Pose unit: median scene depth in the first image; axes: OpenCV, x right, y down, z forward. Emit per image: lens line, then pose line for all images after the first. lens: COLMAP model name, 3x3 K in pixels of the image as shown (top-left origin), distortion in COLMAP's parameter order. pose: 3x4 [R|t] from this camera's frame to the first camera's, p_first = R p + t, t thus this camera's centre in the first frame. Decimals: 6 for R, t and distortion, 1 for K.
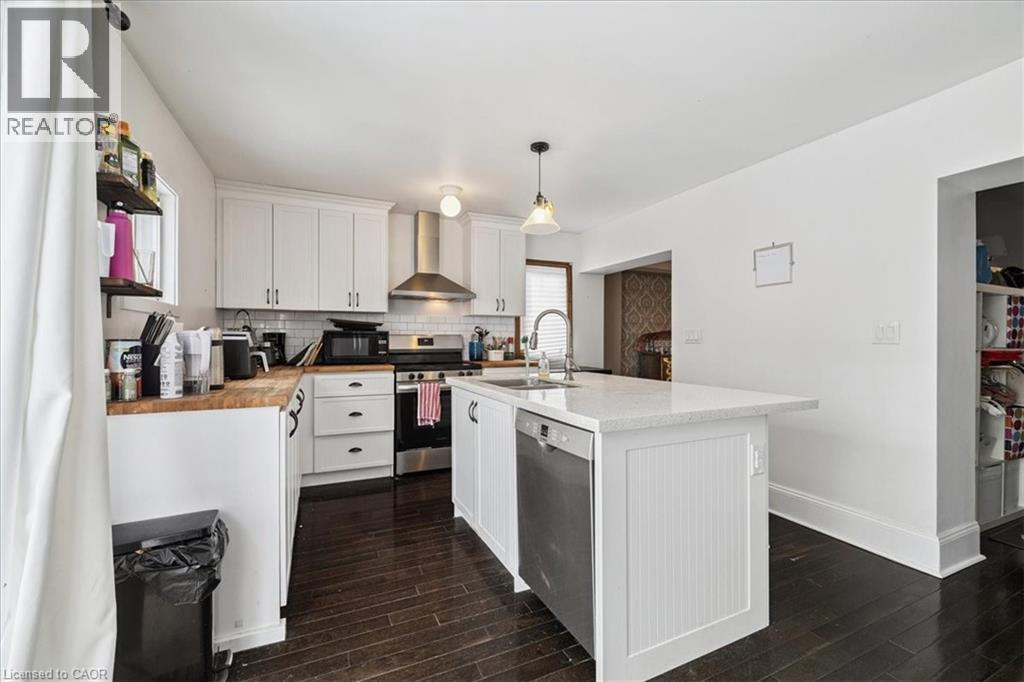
lens RADIAL K [[428.1, 0, 508.6], [0, 428.1, 340.6], [0, 0, 1]] dist [-0.000840, -0.000030]
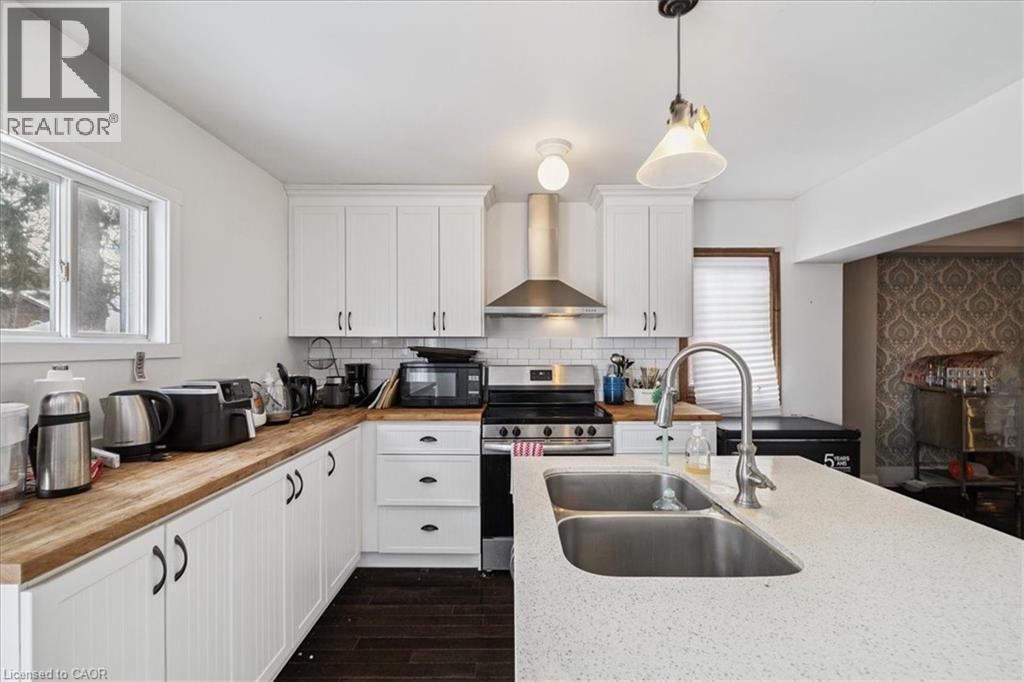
lens RADIAL K [[439.9, 0, 512.7], [0, 439.9, 348.1], [0, 0, 1]] dist [0.001107, 0.000140]
pose [[0.911934, 0.000046, -0.410337, 0.069448], [-0.000174, 1.000000, -0.000272, -0.044421], [0.410337, 0.000320, 0.911934, 0.318653]]
